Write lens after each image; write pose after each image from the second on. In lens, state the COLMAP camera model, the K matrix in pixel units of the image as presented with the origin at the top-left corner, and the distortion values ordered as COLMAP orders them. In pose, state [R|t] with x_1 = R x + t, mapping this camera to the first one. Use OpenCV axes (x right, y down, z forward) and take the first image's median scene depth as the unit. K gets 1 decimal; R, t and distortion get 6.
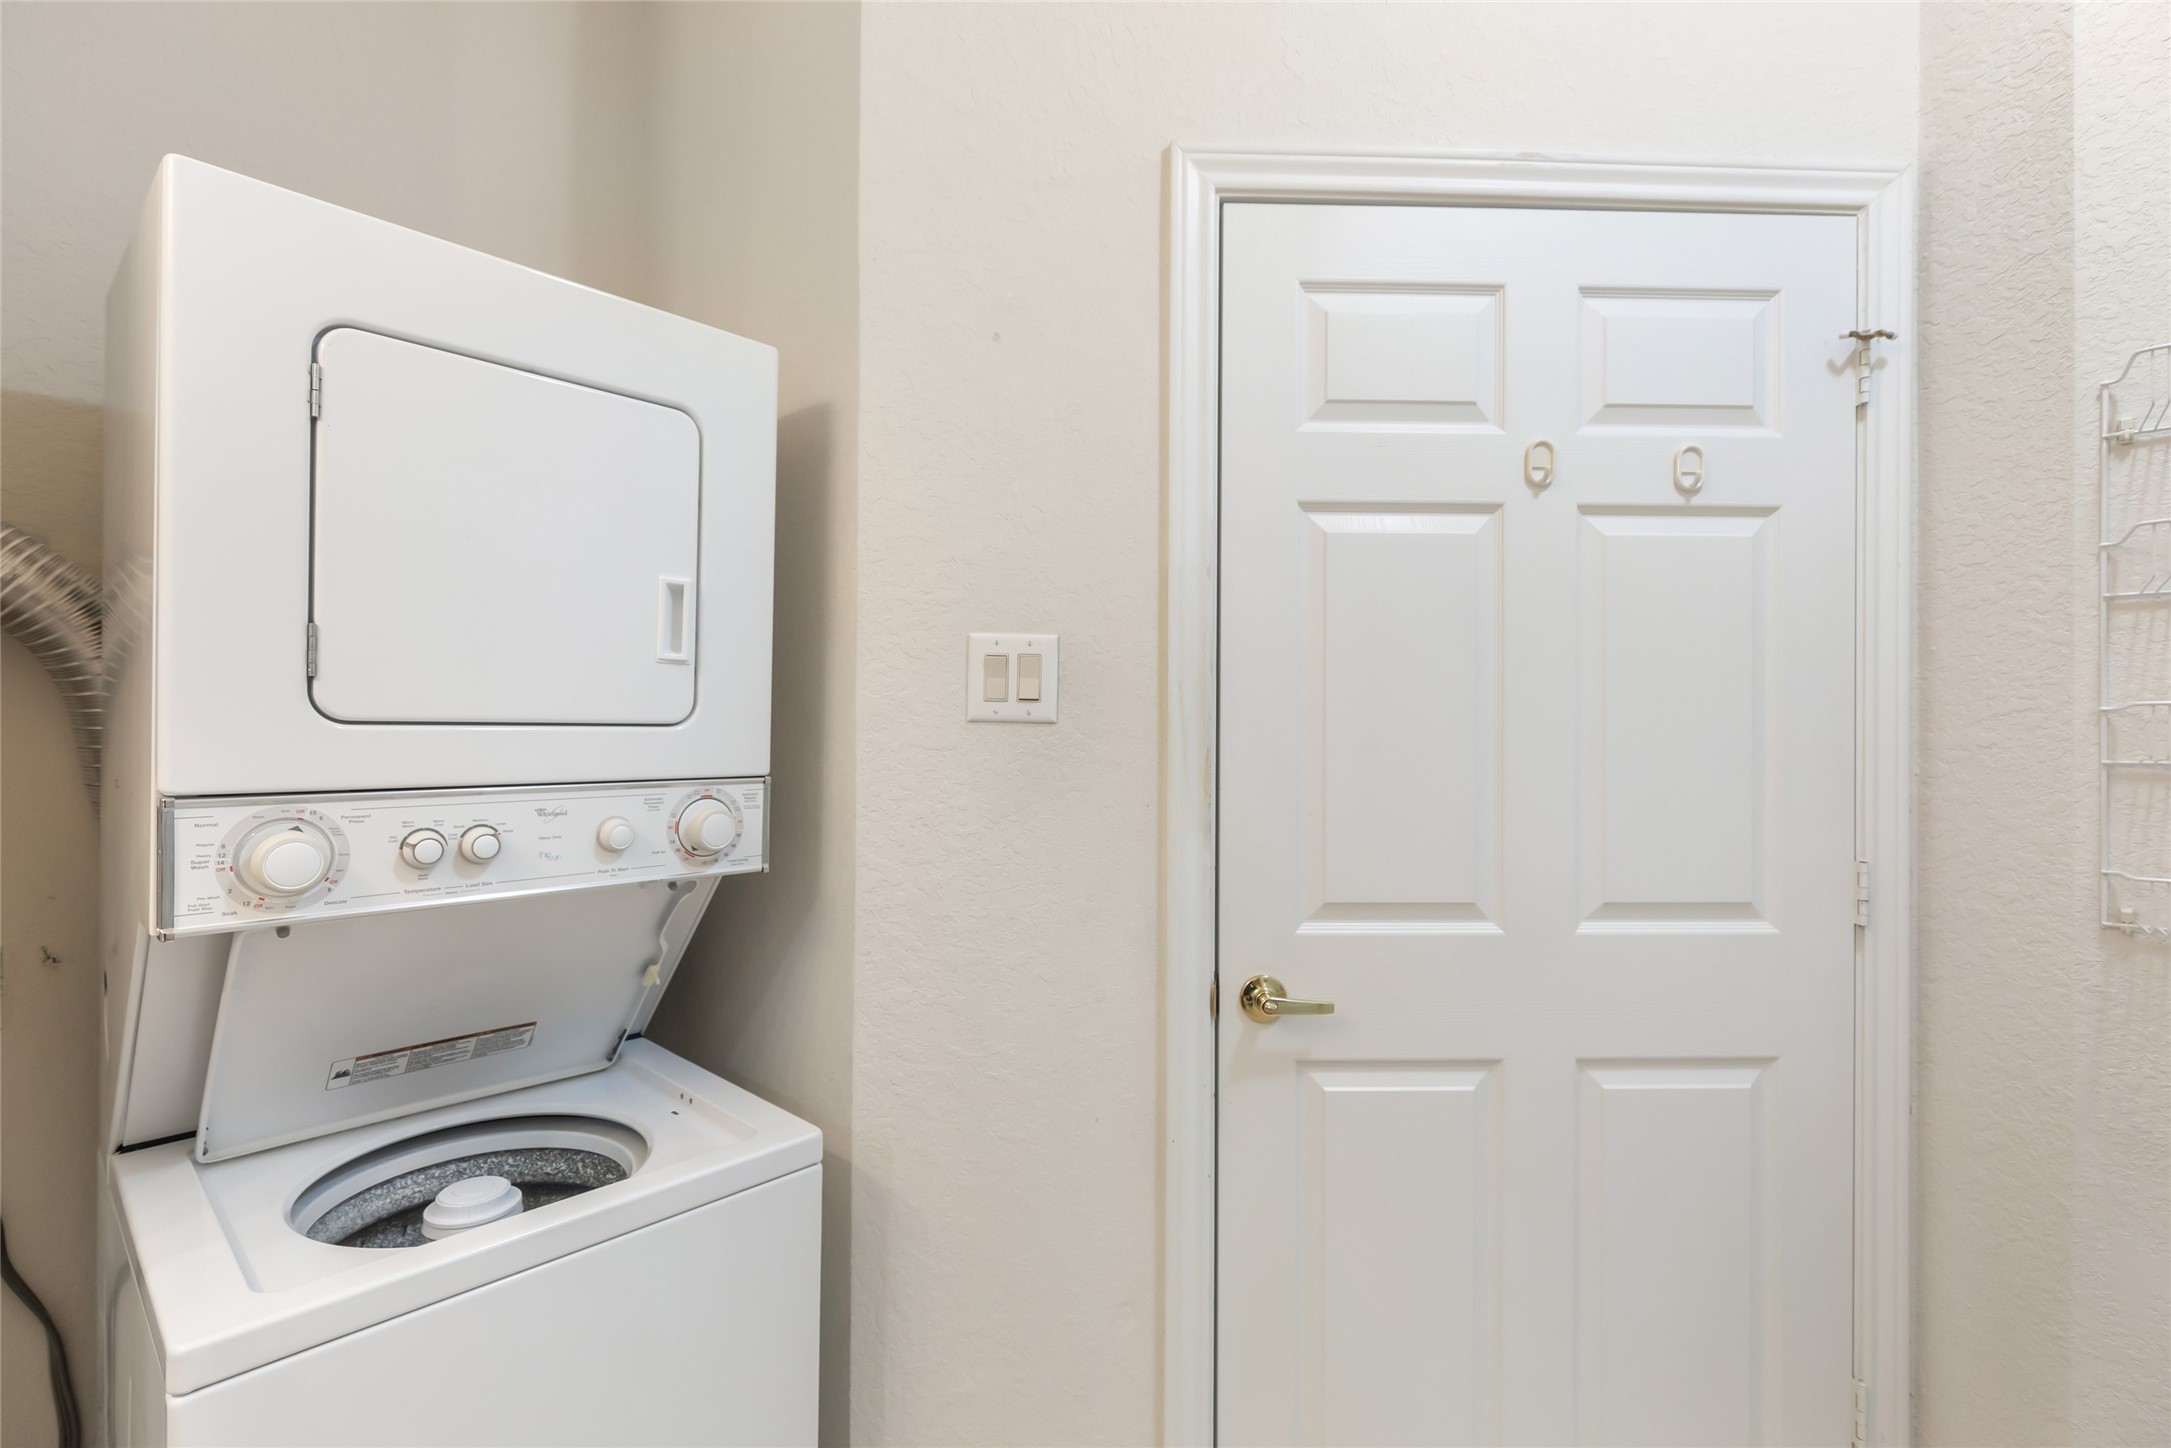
lens RADIAL K [[1011.1, 0, 1085.5], [0, 1011.1, 724.0], [0, 0, 1]] dist [0.015896, -0.000997]
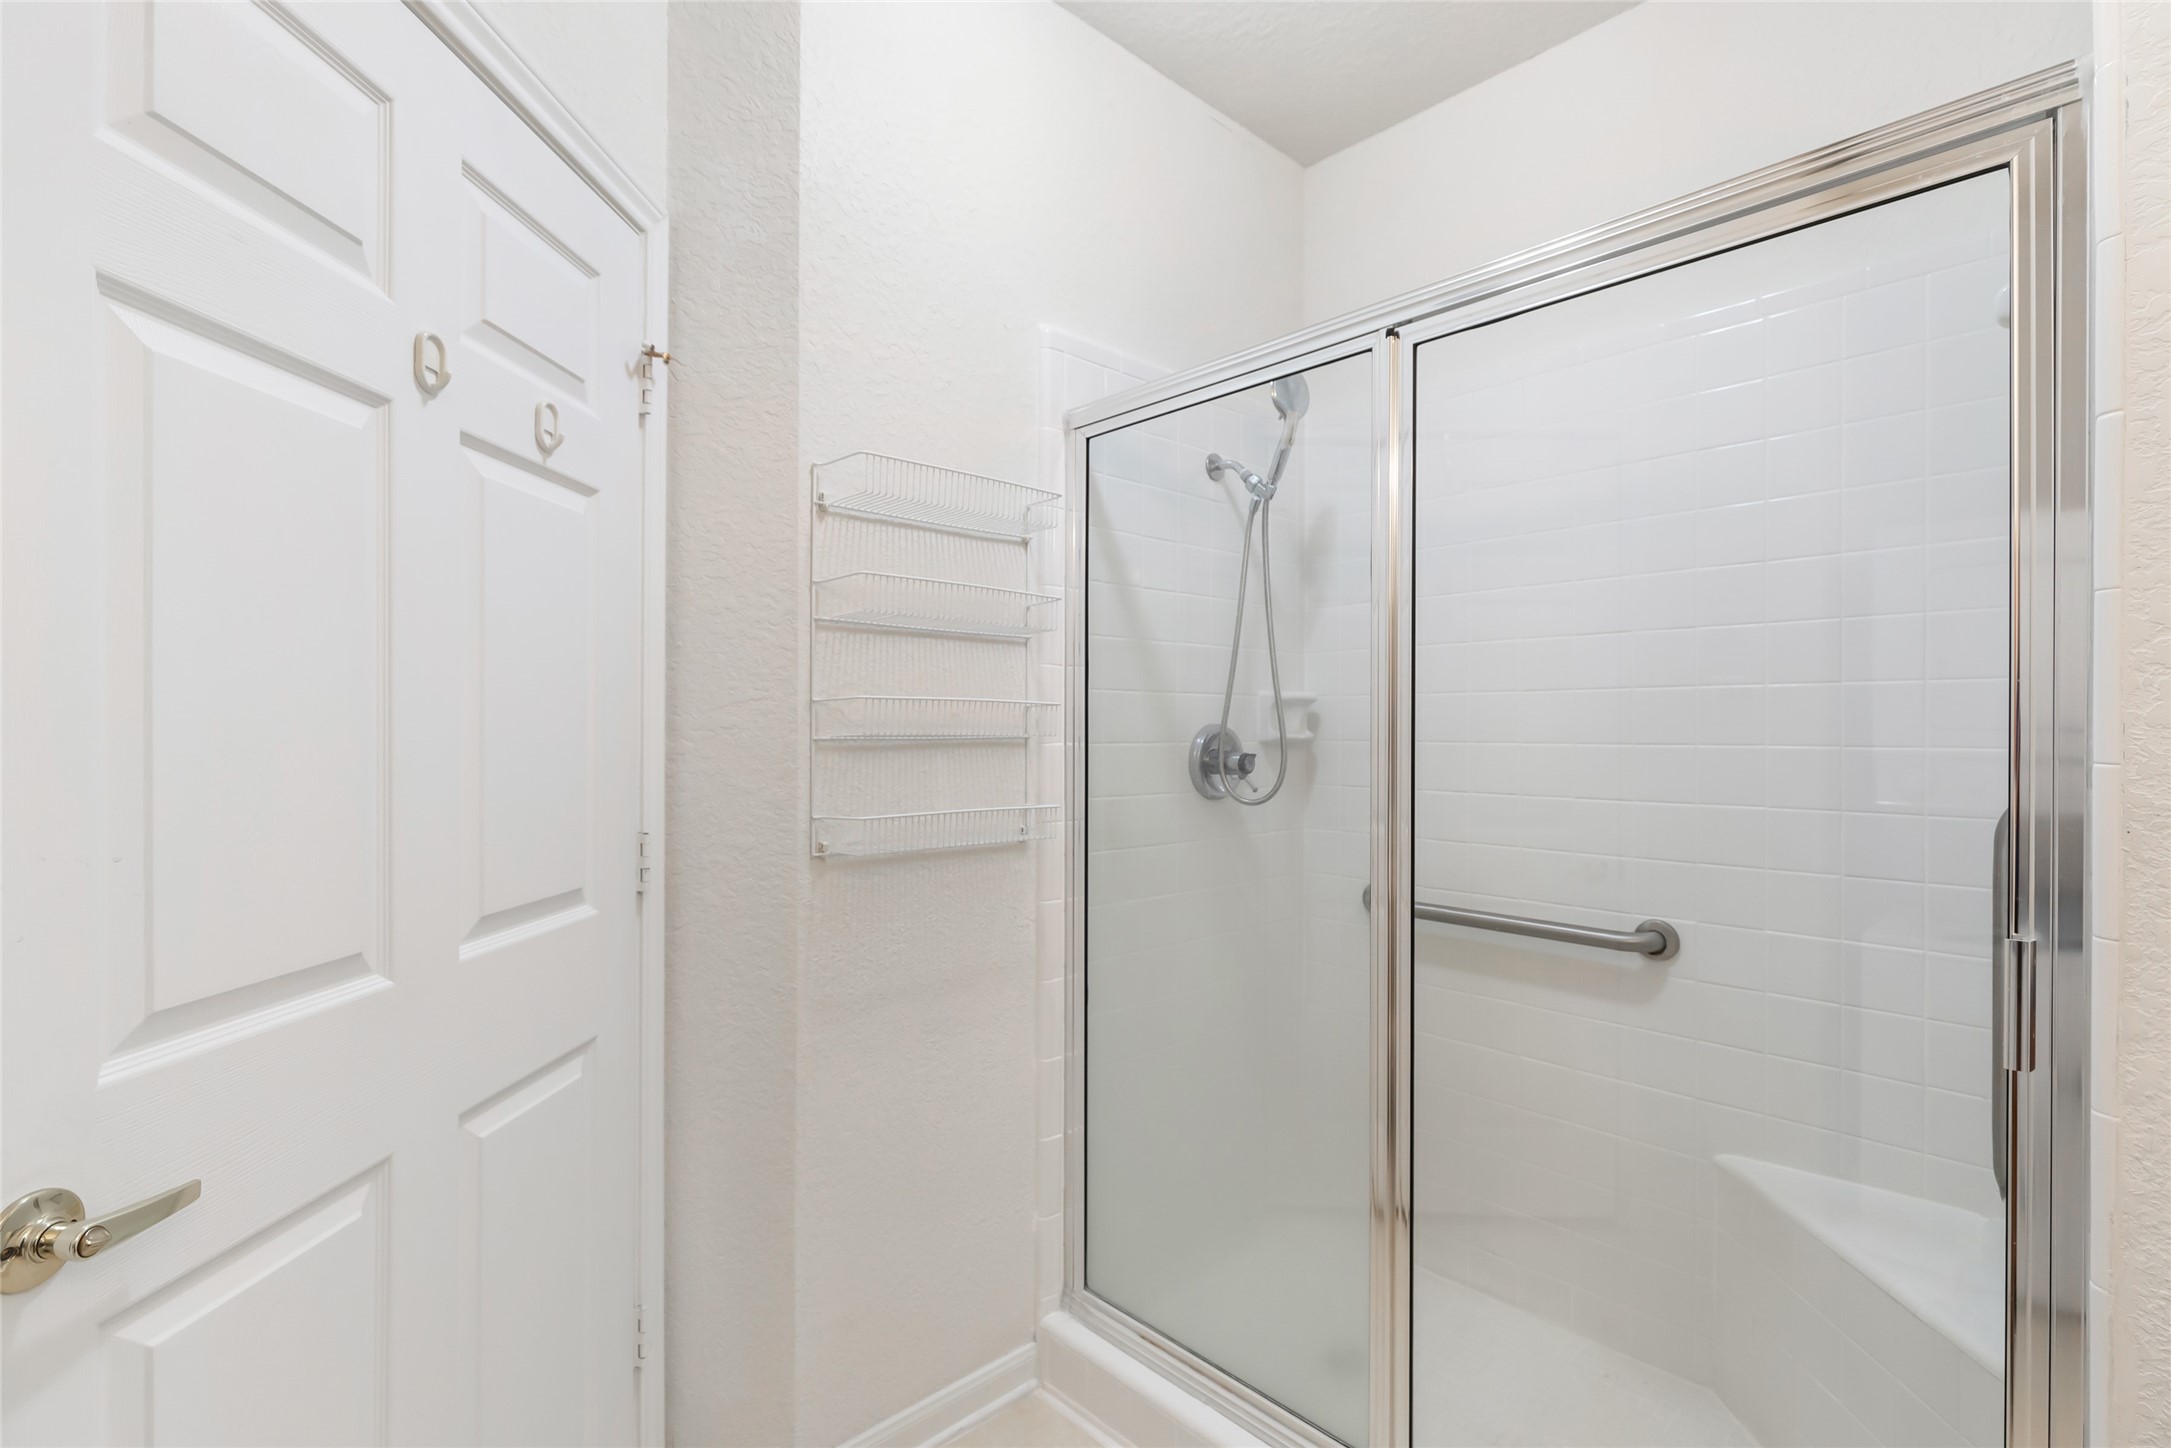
lens RADIAL K [[1011.1, 0, 1085.5], [0, 1011.1, 724.0], [0, 0, 1]] dist [0.015896, -0.000997]
pose [[0.085466, -0.002684, 0.996337, -0.284958], [-0.016921, 0.999848, 0.004145, 0.005402], [-0.996197, -0.017213, 0.085407, 0.444440]]
